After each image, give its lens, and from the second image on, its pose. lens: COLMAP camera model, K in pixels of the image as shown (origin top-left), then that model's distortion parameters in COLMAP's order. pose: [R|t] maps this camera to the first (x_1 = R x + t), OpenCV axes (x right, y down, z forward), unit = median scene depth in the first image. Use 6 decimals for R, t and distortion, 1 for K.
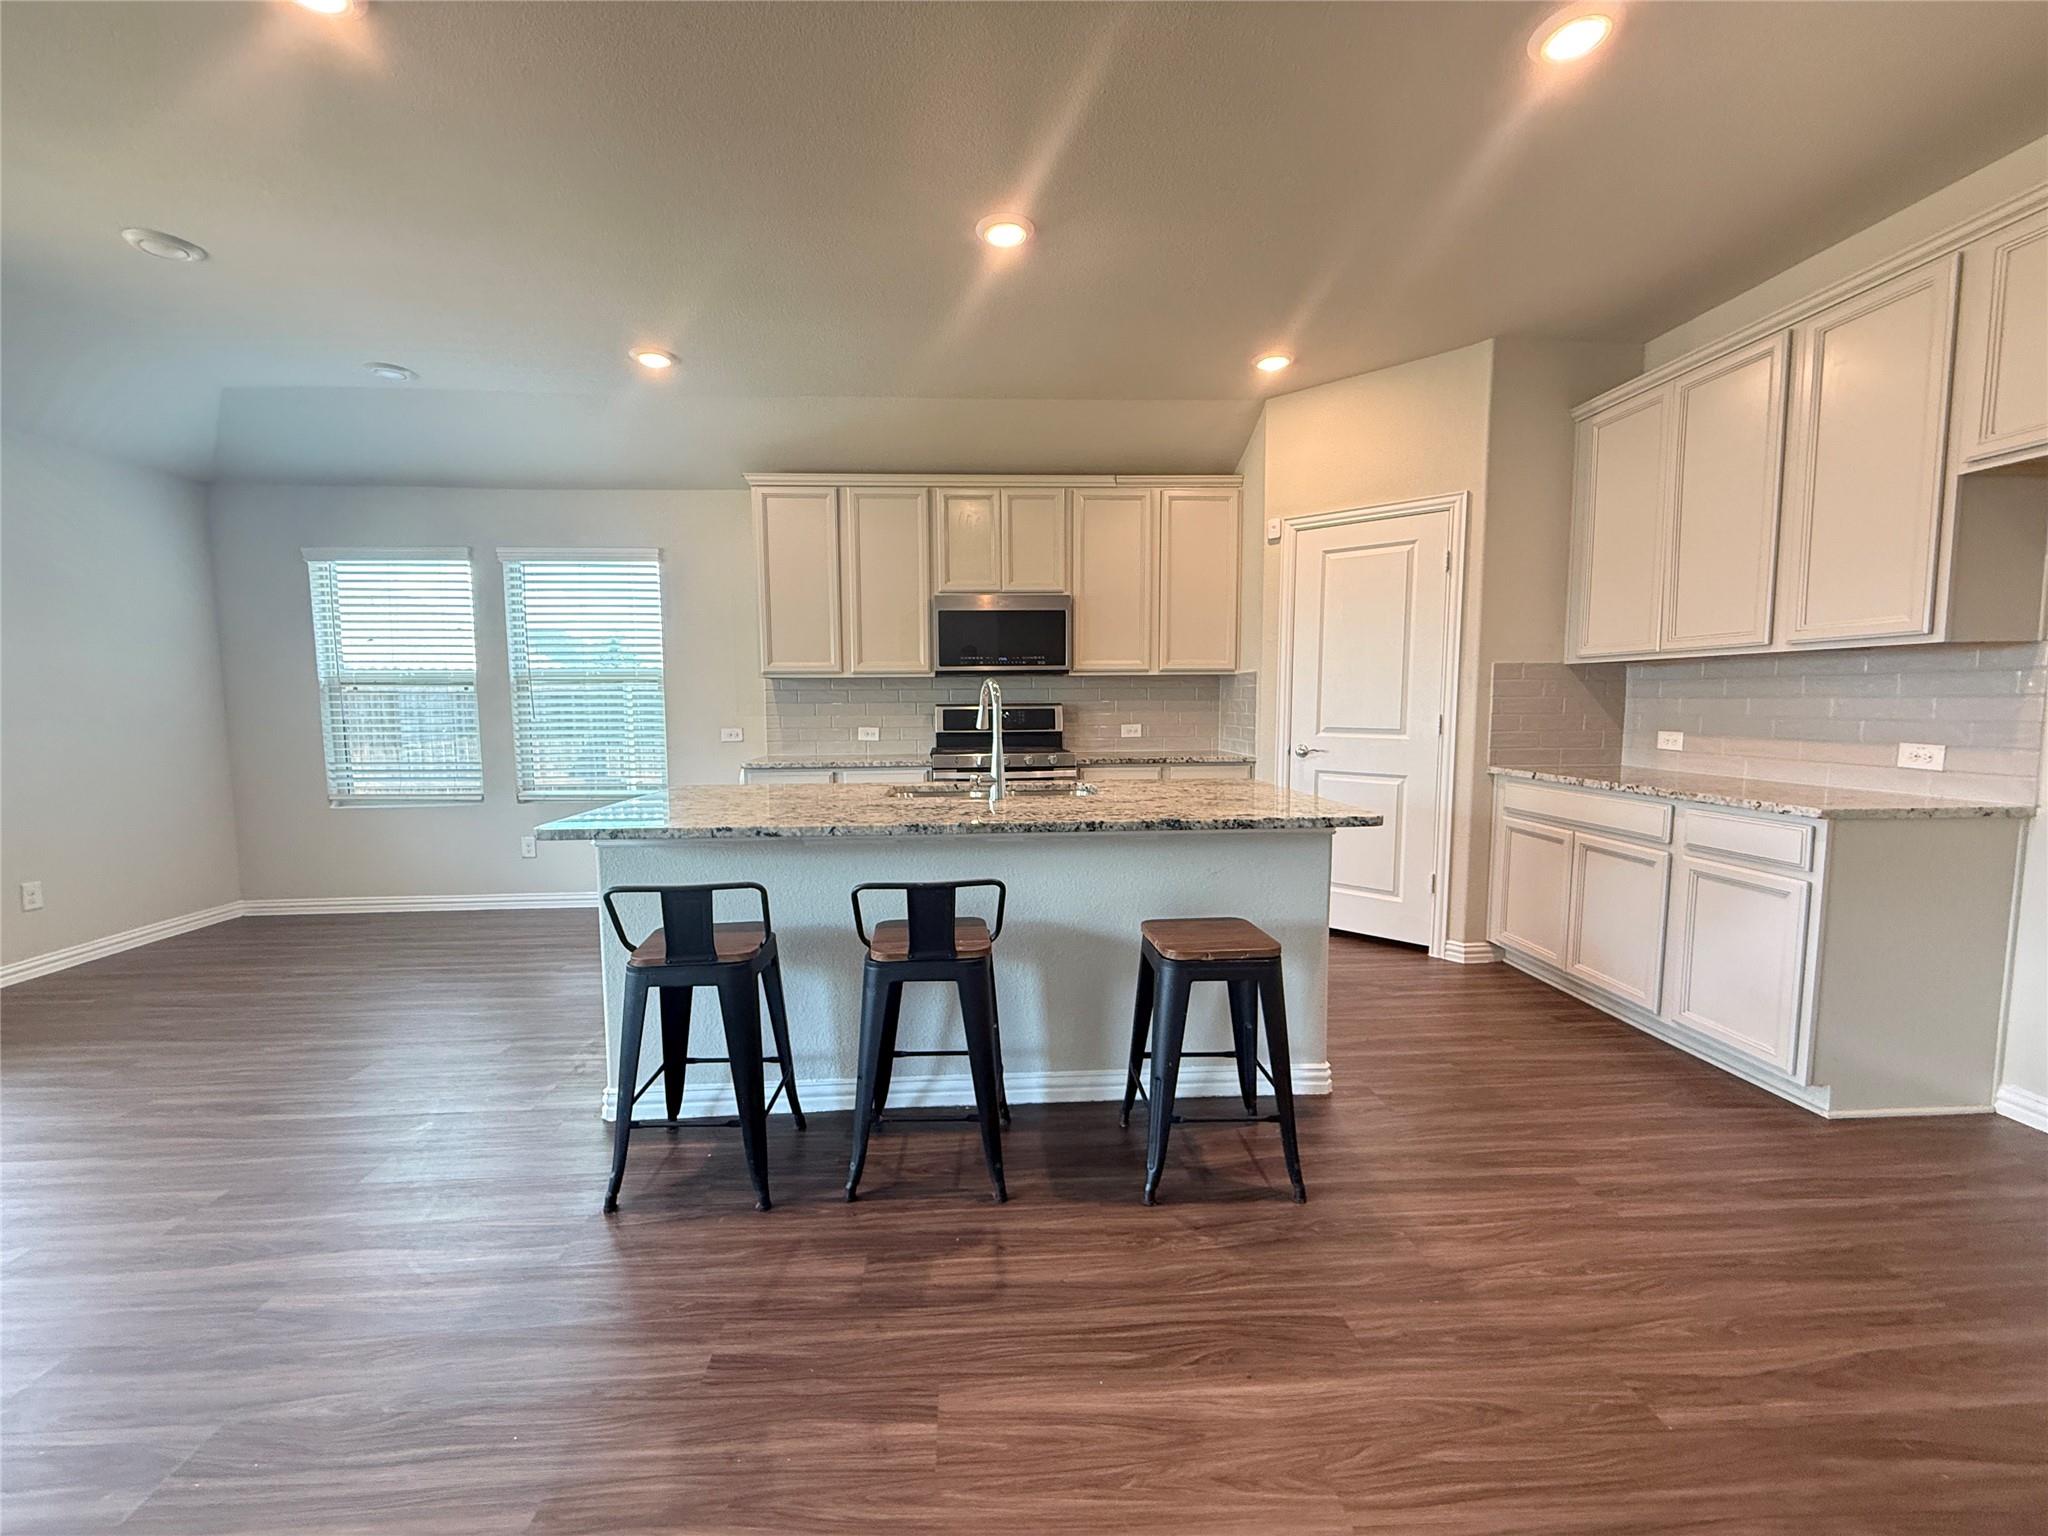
lens RADIAL K [[816.6, 0, 1014.8], [0, 816.6, 770.2], [0, 0, 1]] dist [-0.002753, 0.001285]
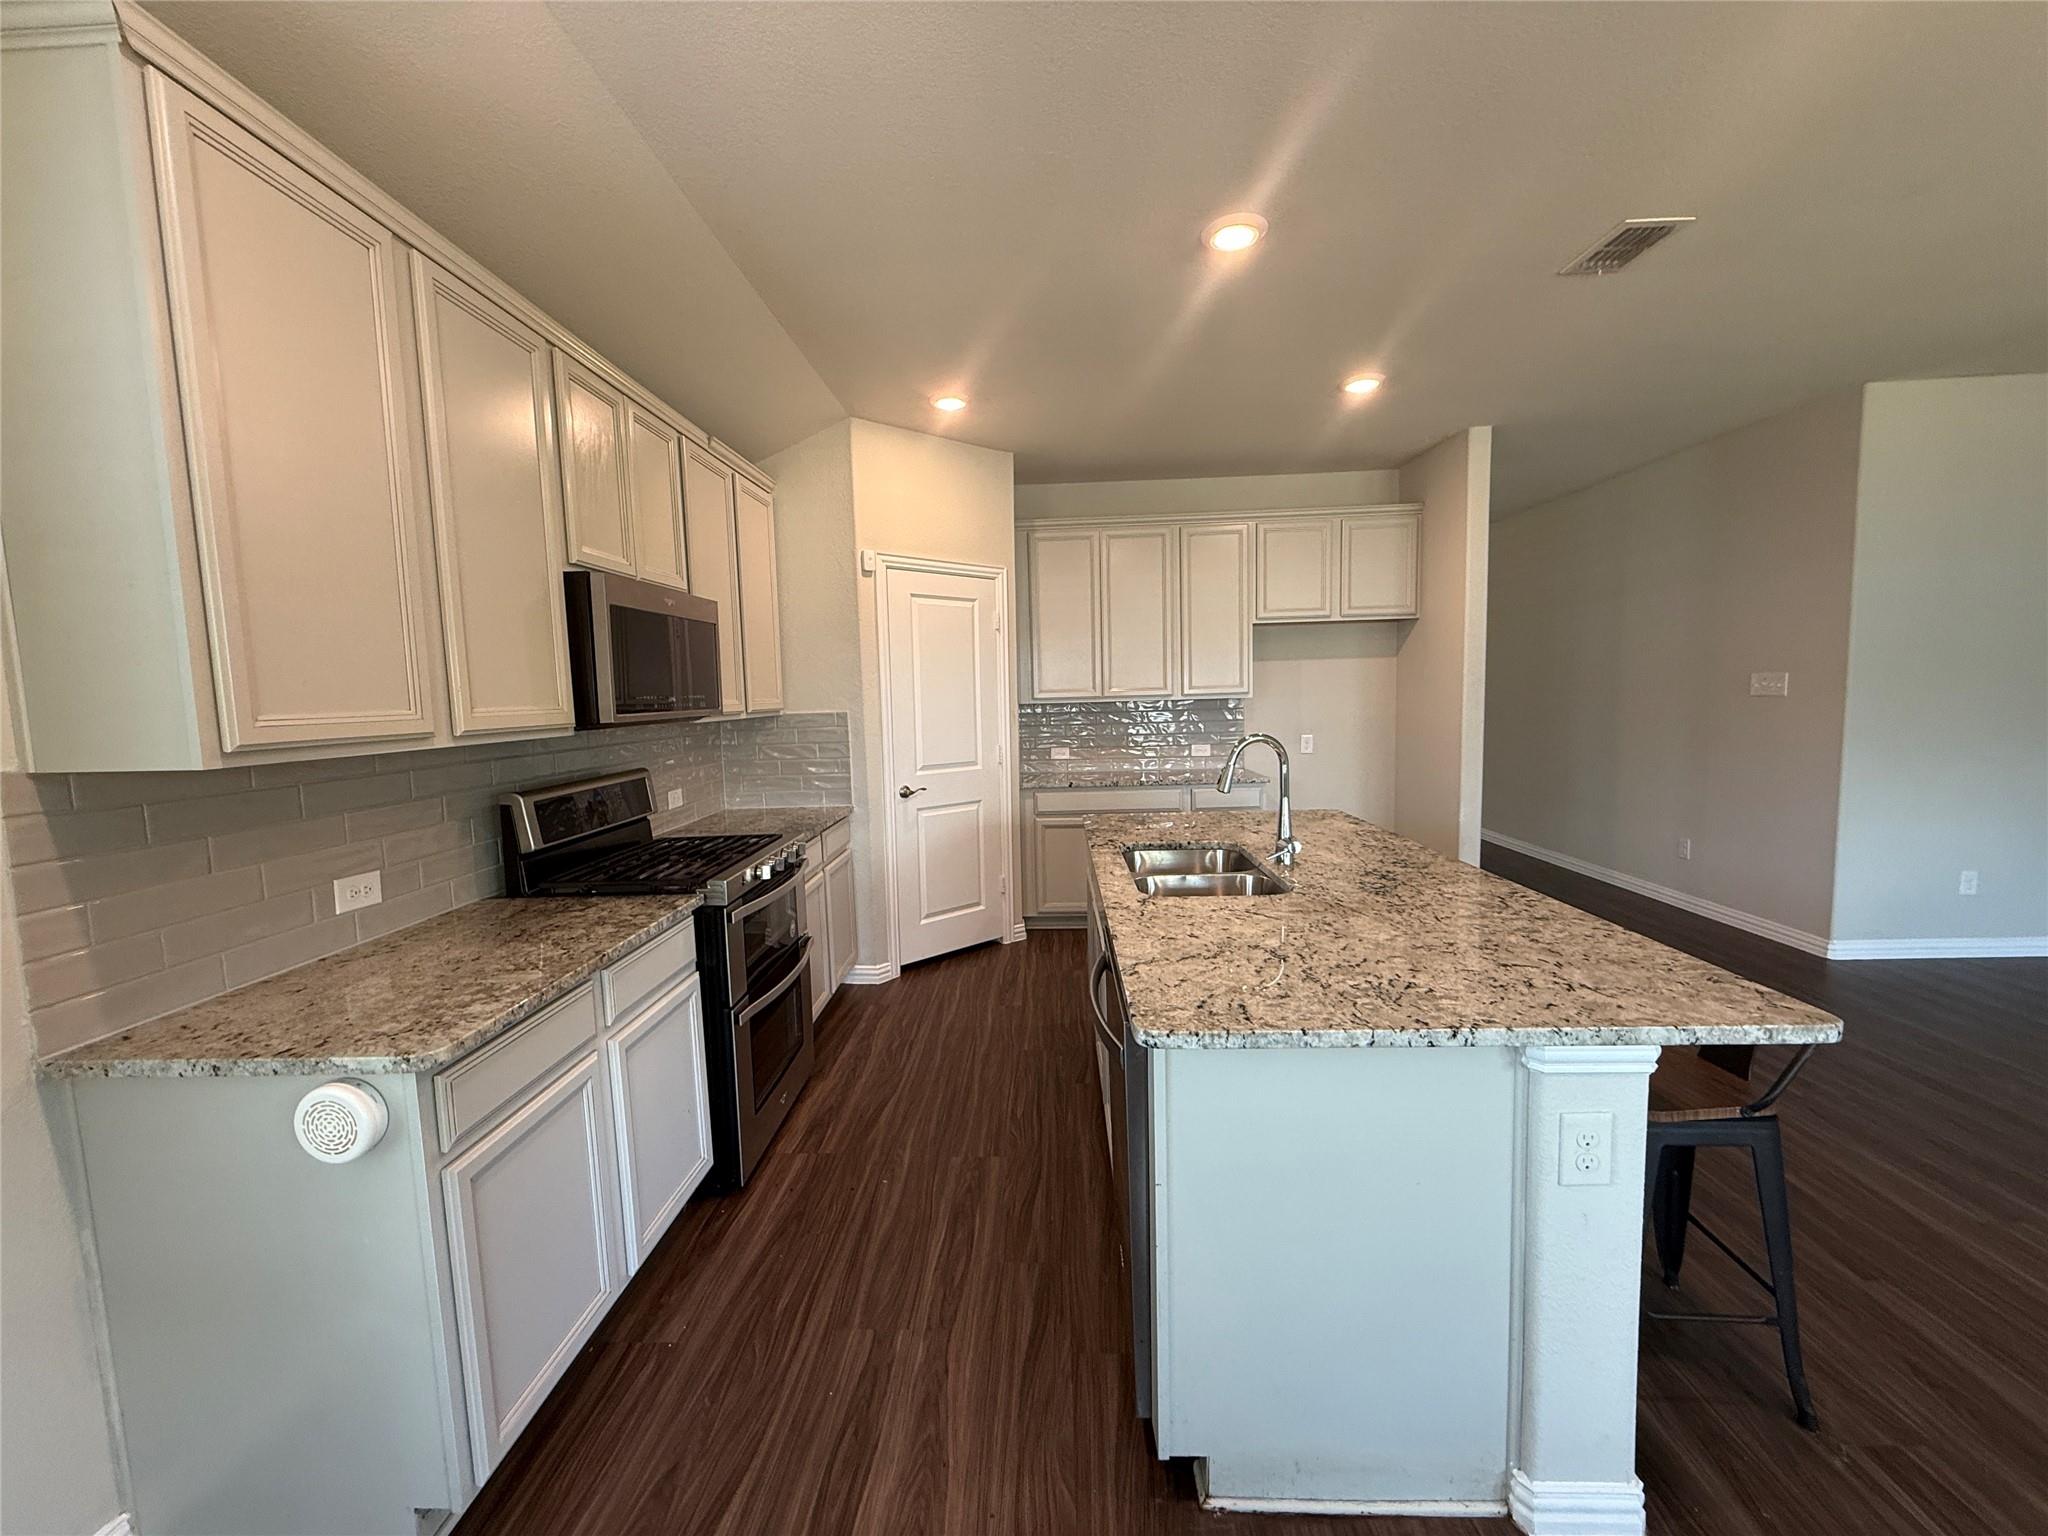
lens RADIAL K [[820.2, 0, 1016.9], [0, 820.2, 762.2], [0, 0, 1]] dist [0.019277, 0.000218]
pose [[0.099095, -0.081277, 0.991753, -0.590971], [0.113109, 0.991119, 0.069923, -0.107789], [-0.988629, 0.105247, 0.107408, 0.719786]]
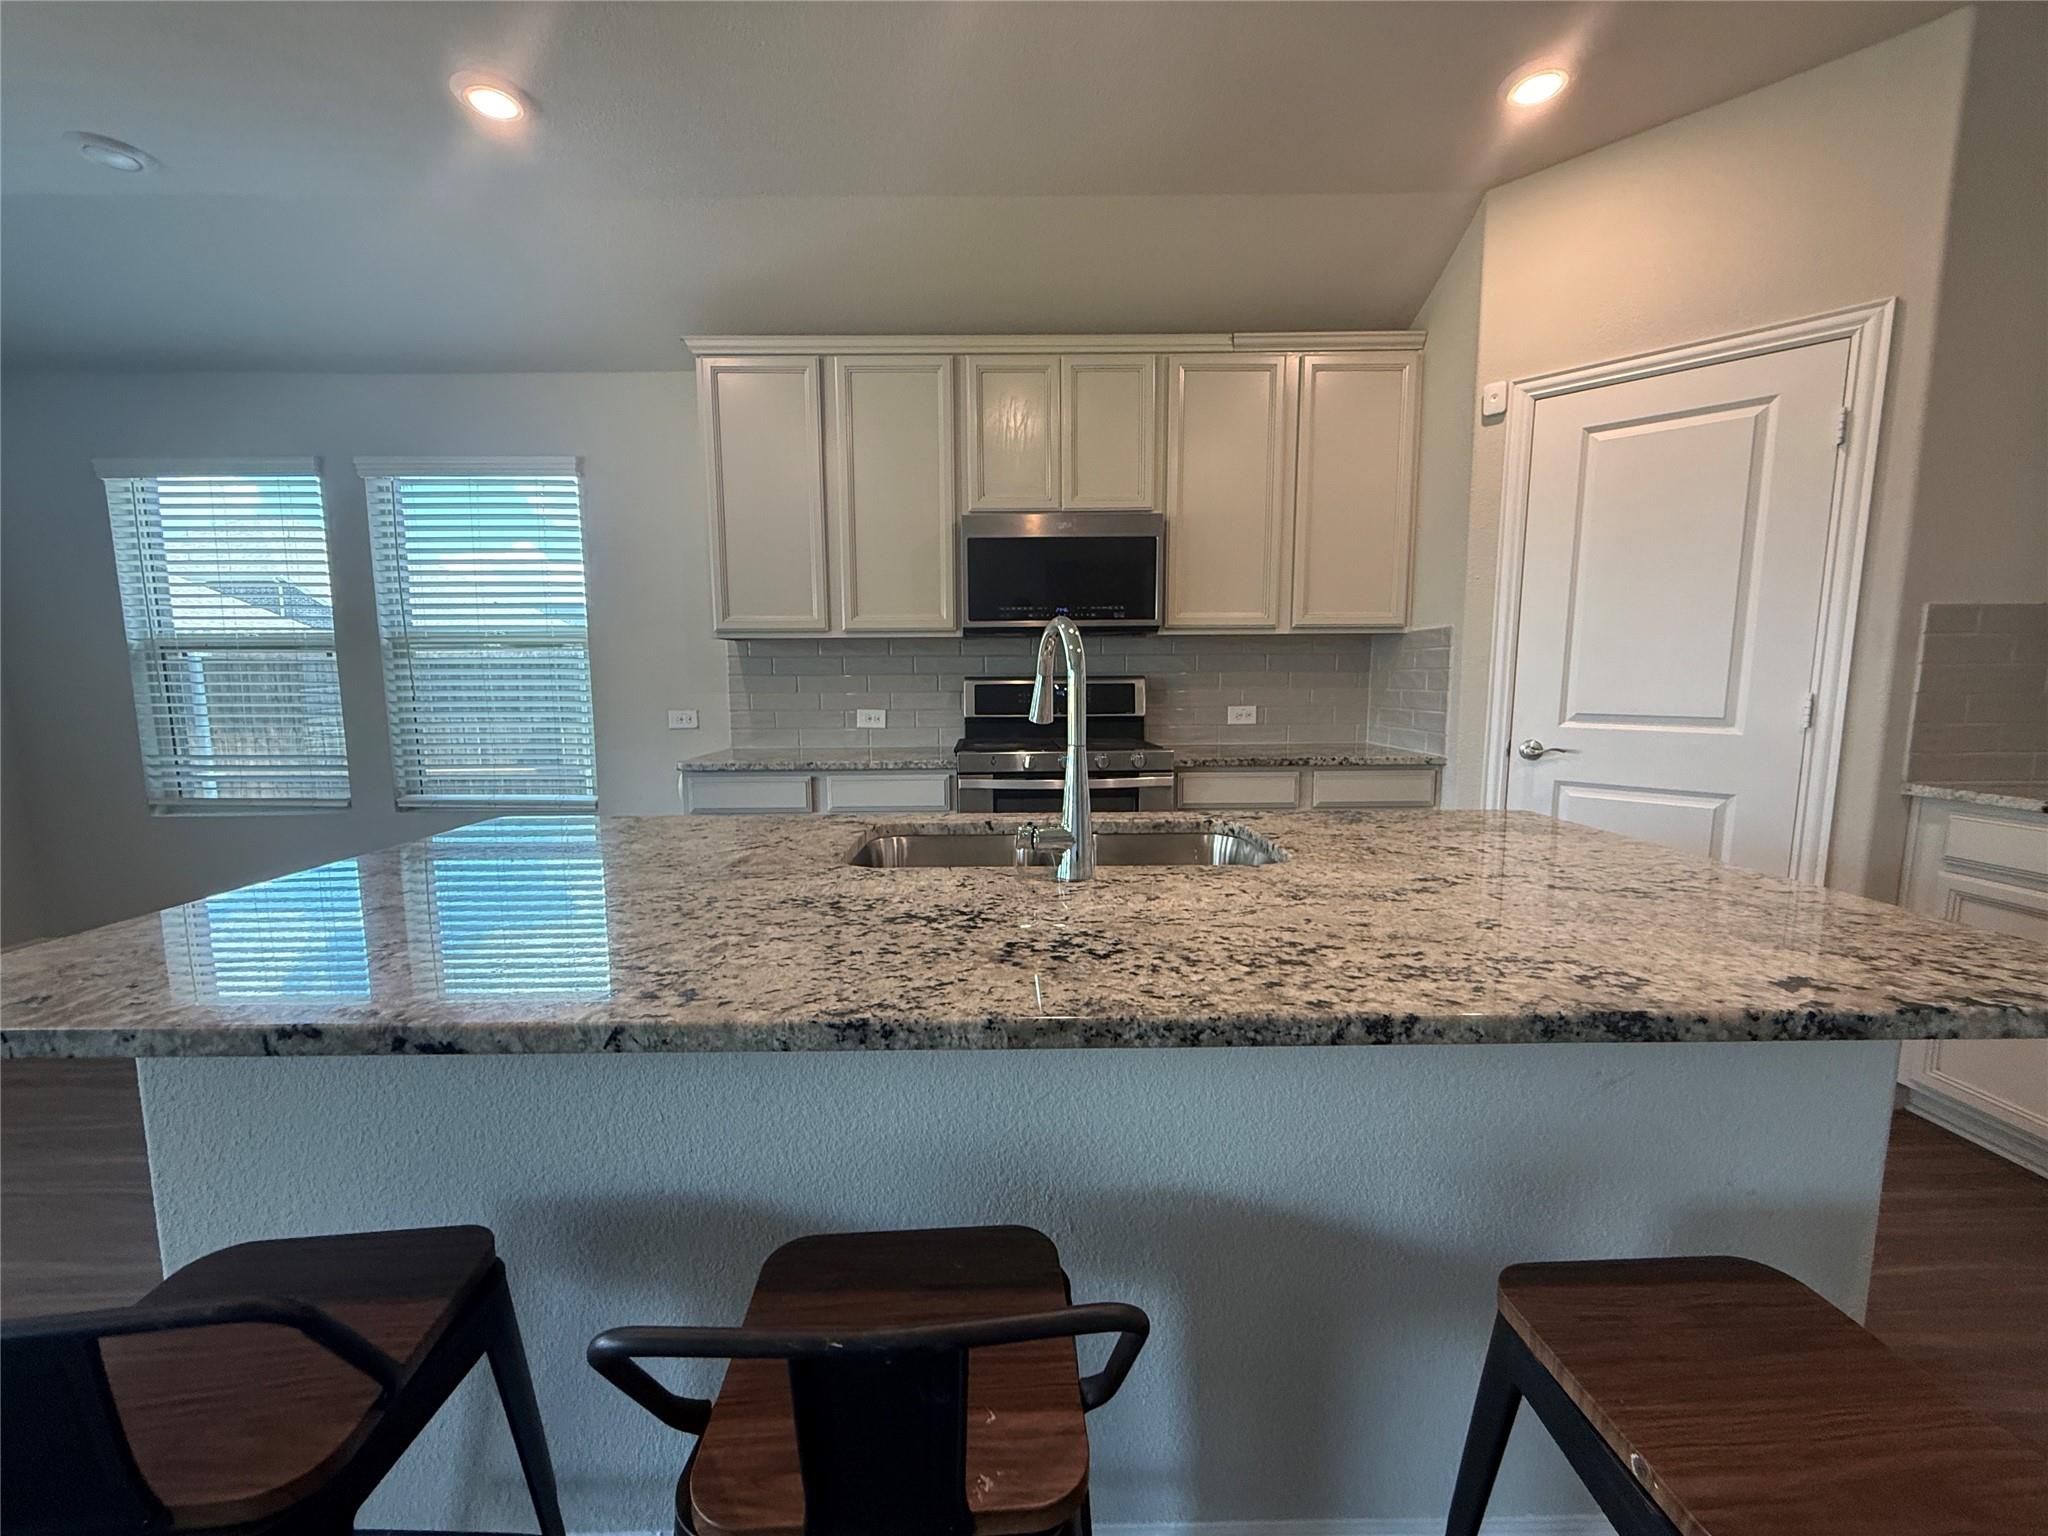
lens RADIAL K [[816.6, 0, 1014.8], [0, 816.6, 770.2], [0, 0, 1]] dist [-0.002753, 0.001285]
pose [[0.998759, 0.006701, -0.049350, -0.020076], [-0.005273, 0.999565, 0.029019, -0.023011], [0.049523, -0.028723, 0.998360, 0.325317]]
